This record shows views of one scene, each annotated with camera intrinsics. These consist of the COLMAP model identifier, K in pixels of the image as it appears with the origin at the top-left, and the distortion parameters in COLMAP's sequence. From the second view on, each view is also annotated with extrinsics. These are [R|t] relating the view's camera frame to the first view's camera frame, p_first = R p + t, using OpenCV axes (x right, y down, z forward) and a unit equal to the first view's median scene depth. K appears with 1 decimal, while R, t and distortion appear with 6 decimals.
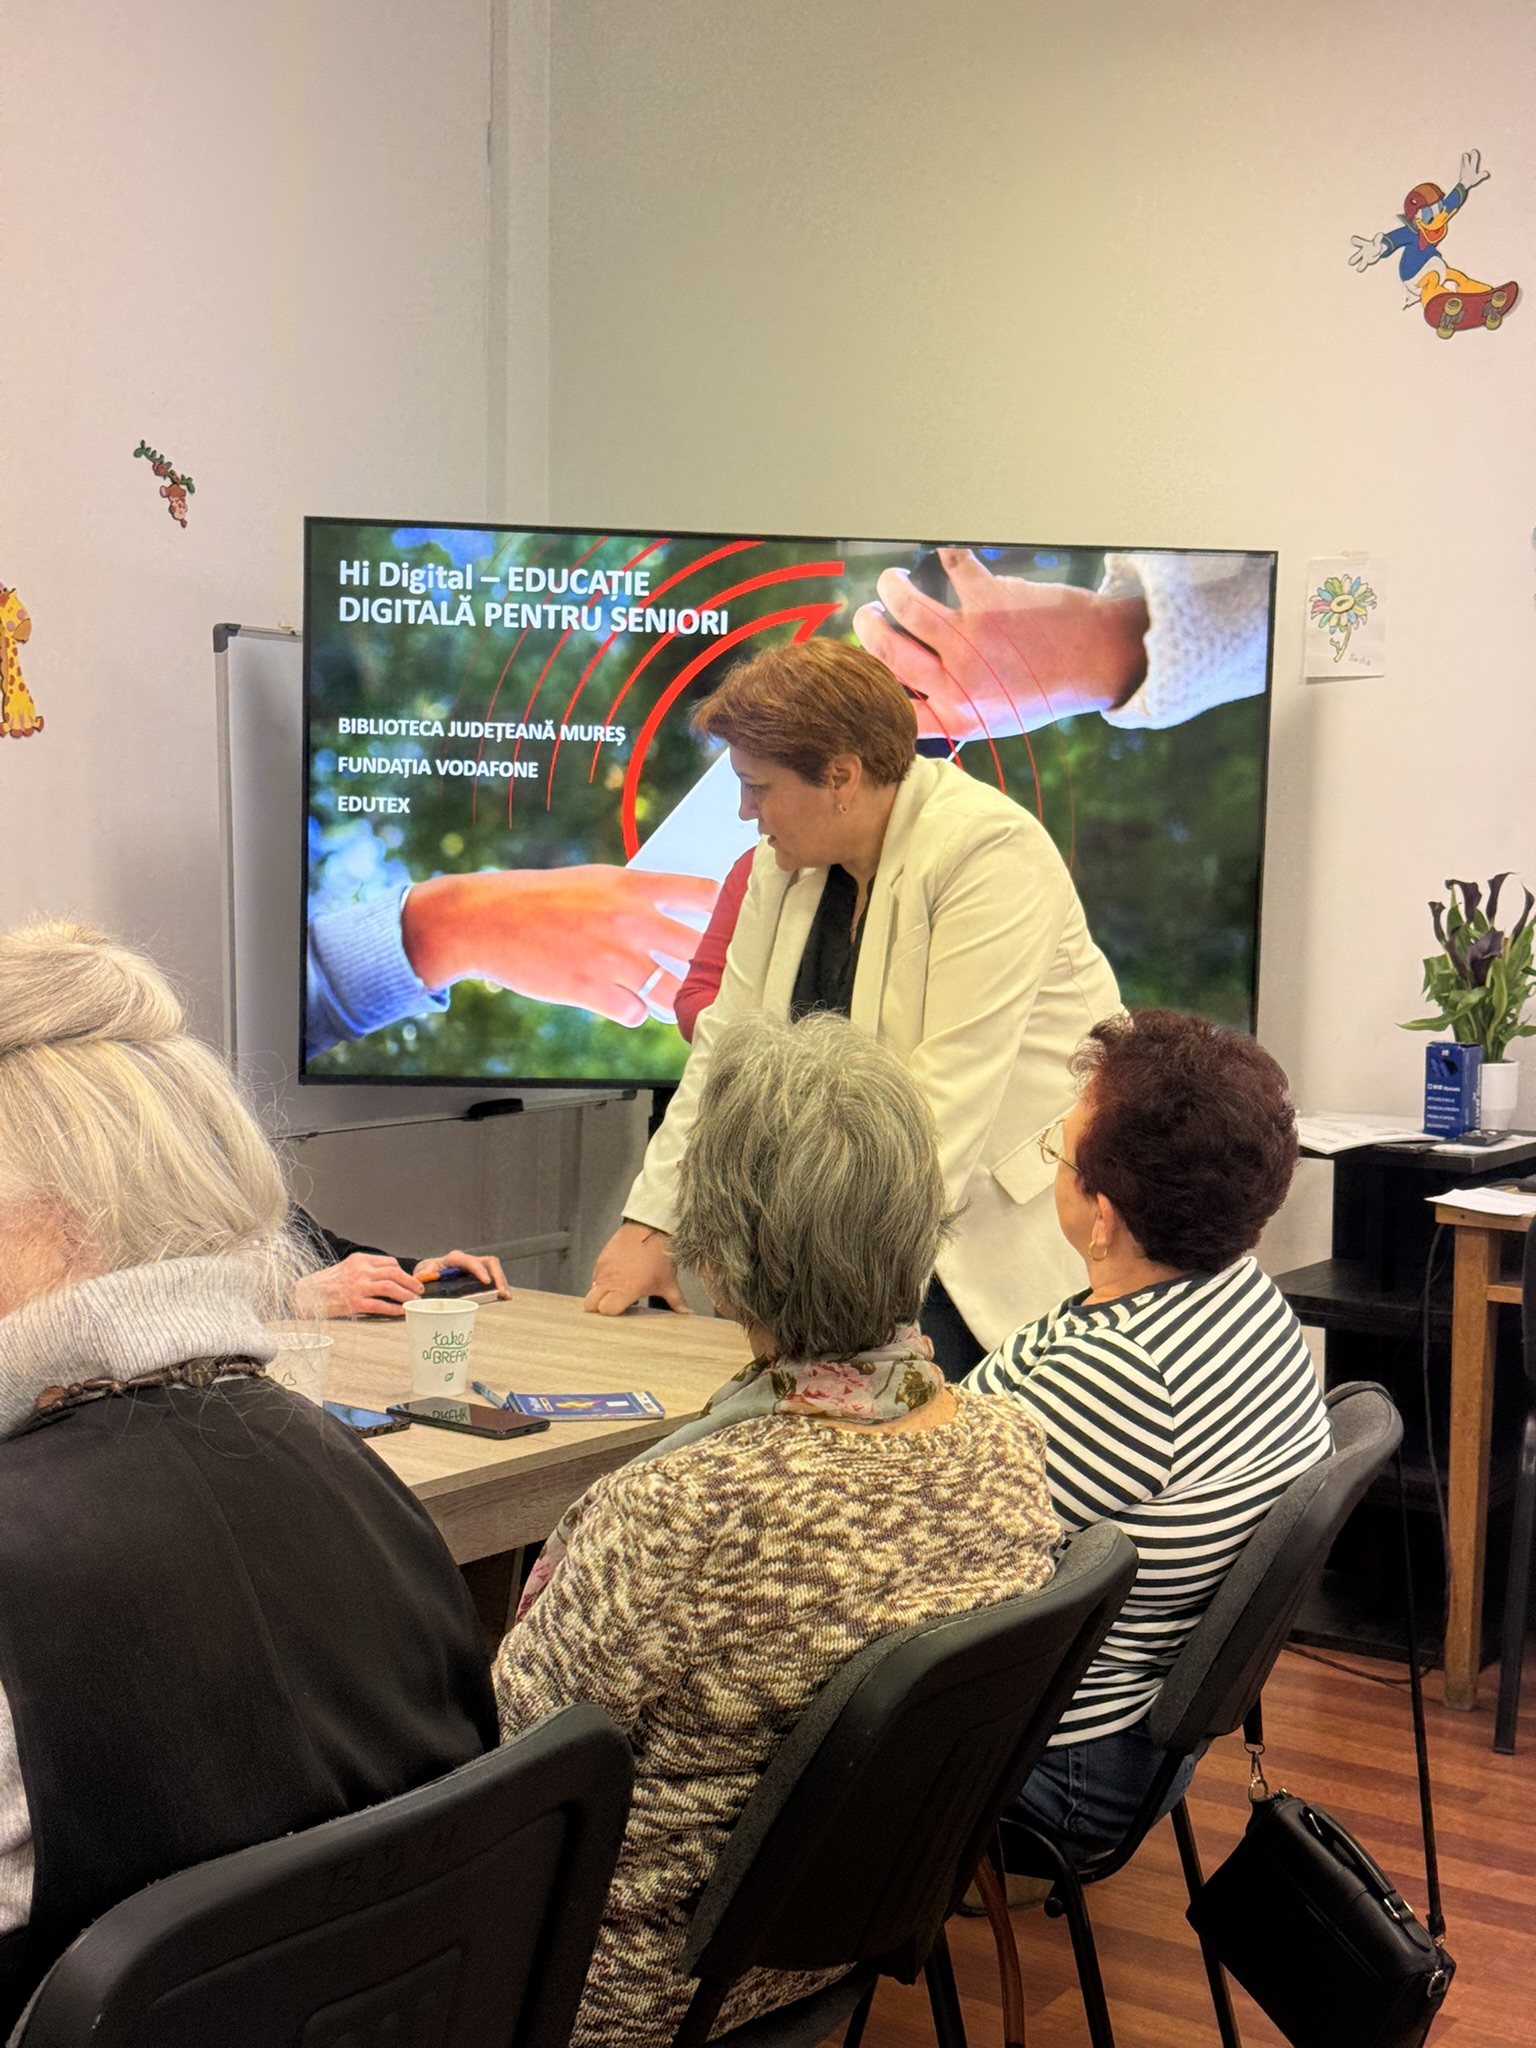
lens RADIAL K [[2992.4, 0, 689.4], [0, 2992.4, 1024.5], [0, 0, 1]] dist [0.087446, 0.000000]
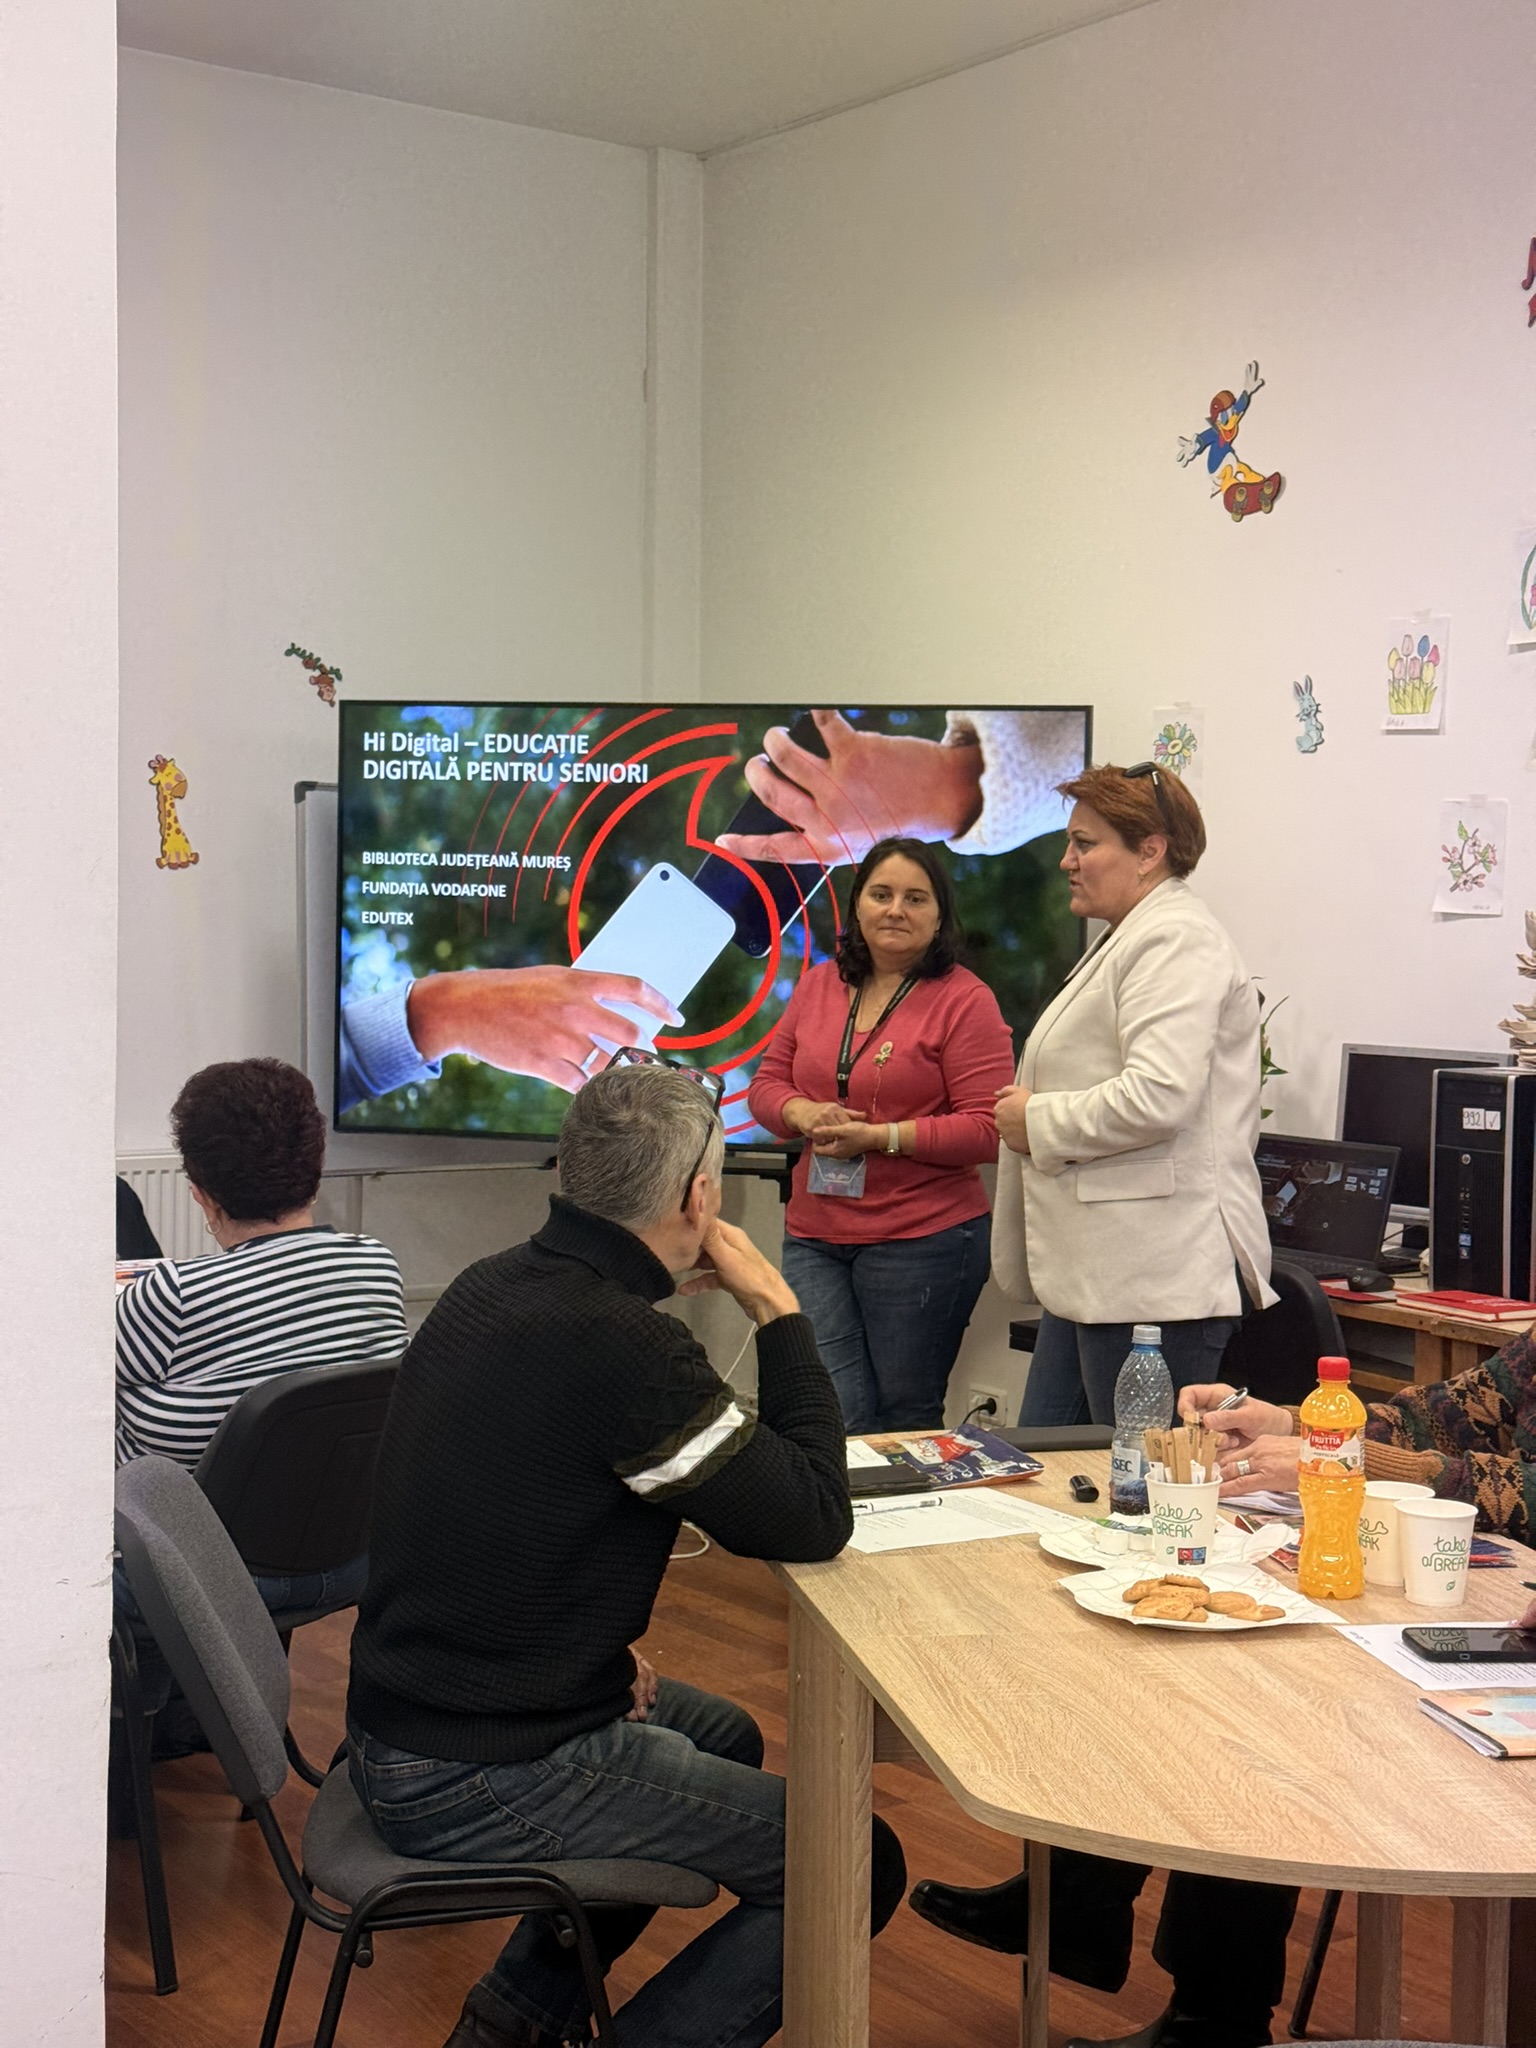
lens RADIAL K [[2992.4, 0, 676.4], [0, 2992.4, 1045.9], [0, 0, 1]] dist [0.087446, 0.000000]
pose [[0.929438, 0.015043, -0.368672, 0.487148], [-0.027687, 0.999195, -0.029028, 0.016106], [0.367939, 0.037187, 0.929106, -0.157450]]
